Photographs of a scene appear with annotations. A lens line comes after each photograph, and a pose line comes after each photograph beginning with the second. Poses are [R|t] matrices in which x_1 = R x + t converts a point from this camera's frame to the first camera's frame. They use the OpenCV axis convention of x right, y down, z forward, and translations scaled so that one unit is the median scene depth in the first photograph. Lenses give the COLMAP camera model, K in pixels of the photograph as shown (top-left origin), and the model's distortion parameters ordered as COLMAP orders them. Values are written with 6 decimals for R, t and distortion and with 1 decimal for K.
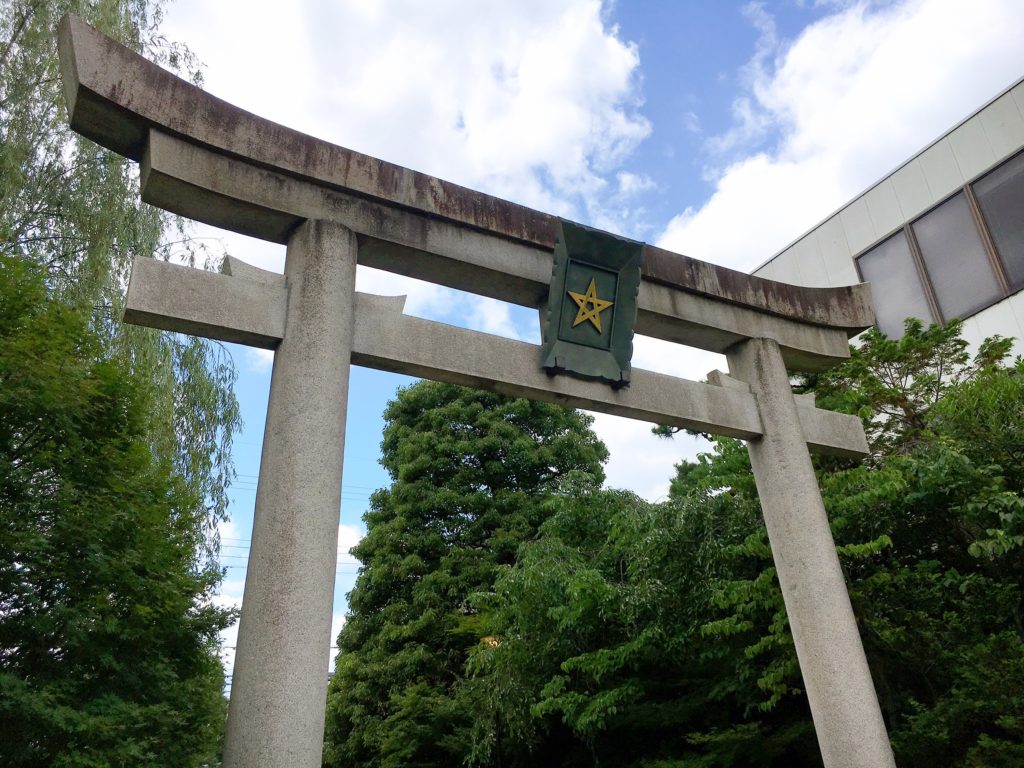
lens RADIAL K [[868.0, 0, 519.2], [0, 868.0, 379.1], [0, 0, 1]] dist [0.080081, -0.106888]
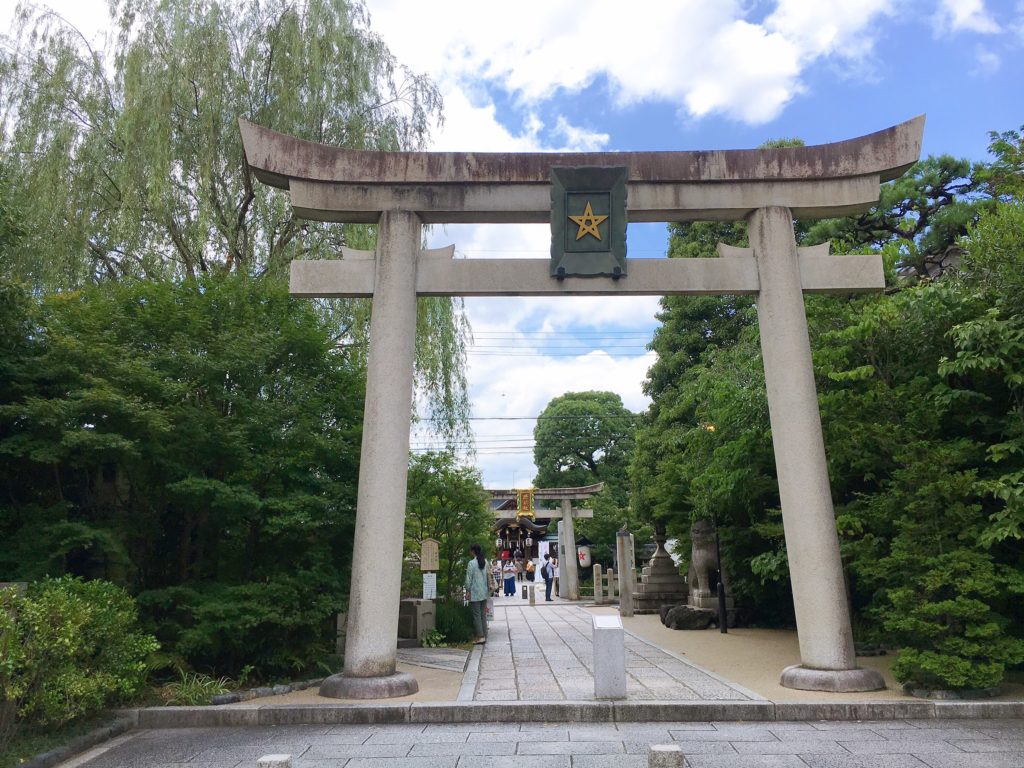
lens RADIAL K [[868.0, 0, 519.2], [0, 868.0, 379.1], [0, 0, 1]] dist [0.080081, -0.106888]
pose [[0.873208, -0.044093, -0.485350, 0.650938], [0.175549, 0.957502, 0.228849, -0.183114], [0.454633, -0.285035, 0.843839, -0.294209]]
